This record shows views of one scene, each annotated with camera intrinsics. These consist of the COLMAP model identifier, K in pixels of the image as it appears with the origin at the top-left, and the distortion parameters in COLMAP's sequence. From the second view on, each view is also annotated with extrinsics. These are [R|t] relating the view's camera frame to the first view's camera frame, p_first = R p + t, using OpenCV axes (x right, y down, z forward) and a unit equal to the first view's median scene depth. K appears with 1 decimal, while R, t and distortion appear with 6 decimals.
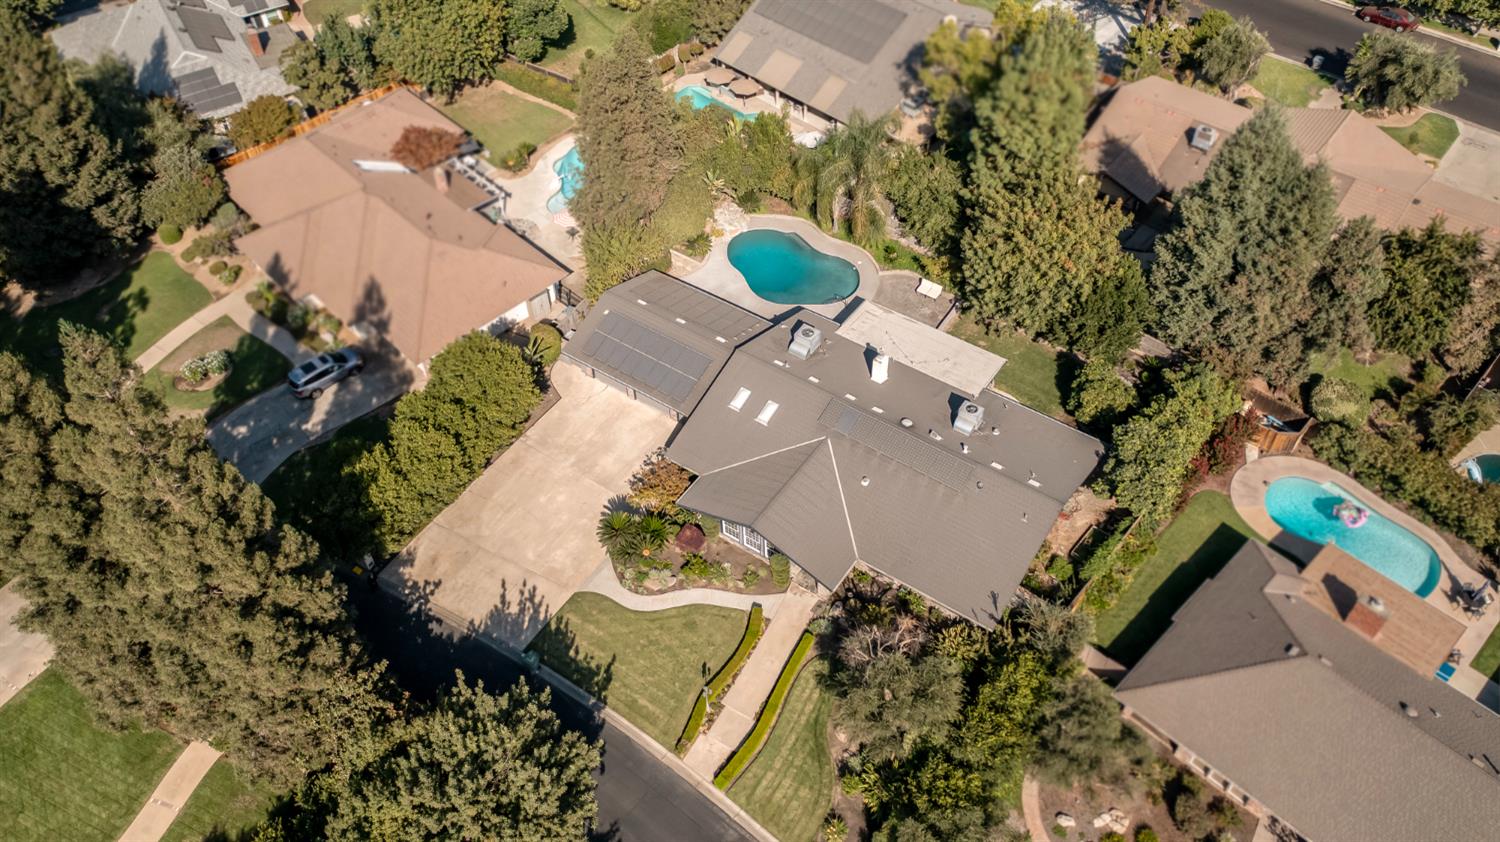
lens RADIAL K [[1197.5, 0, 750.0], [0, 1197.5, 421.0], [0, 0, 1]] dist [-0.019028, 0.004885]
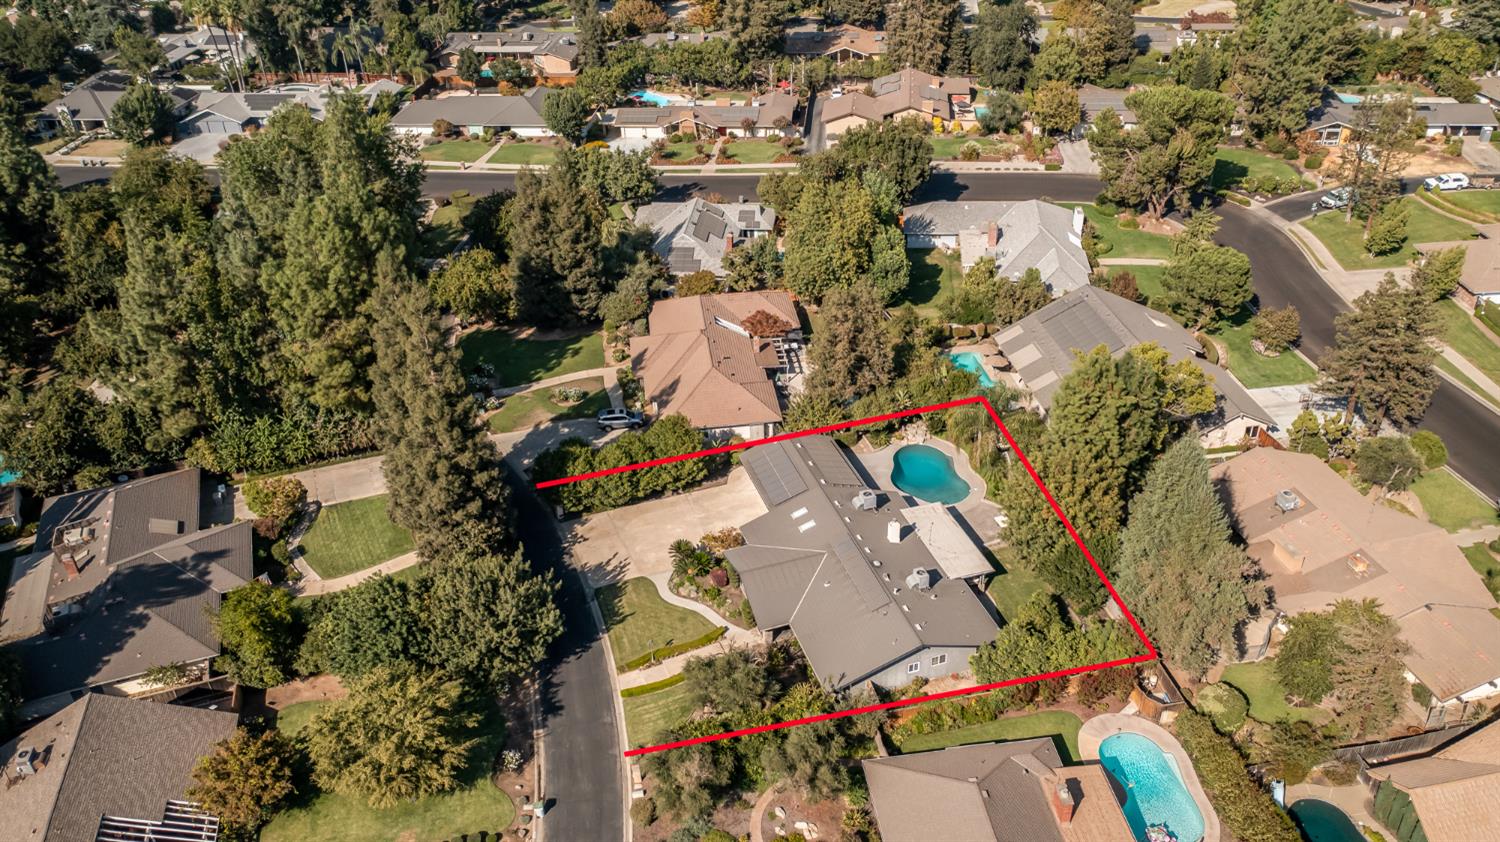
lens RADIAL K [[1197.5, 0, 750.0], [0, 1197.5, 421.0], [0, 0, 1]] dist [-0.019028, 0.004885]
pose [[0.794700, 0.322532, -0.514223, 0.575760], [-0.440199, 0.889523, -0.122371, 0.076343], [0.417944, 0.323608, 0.848882, -0.268186]]
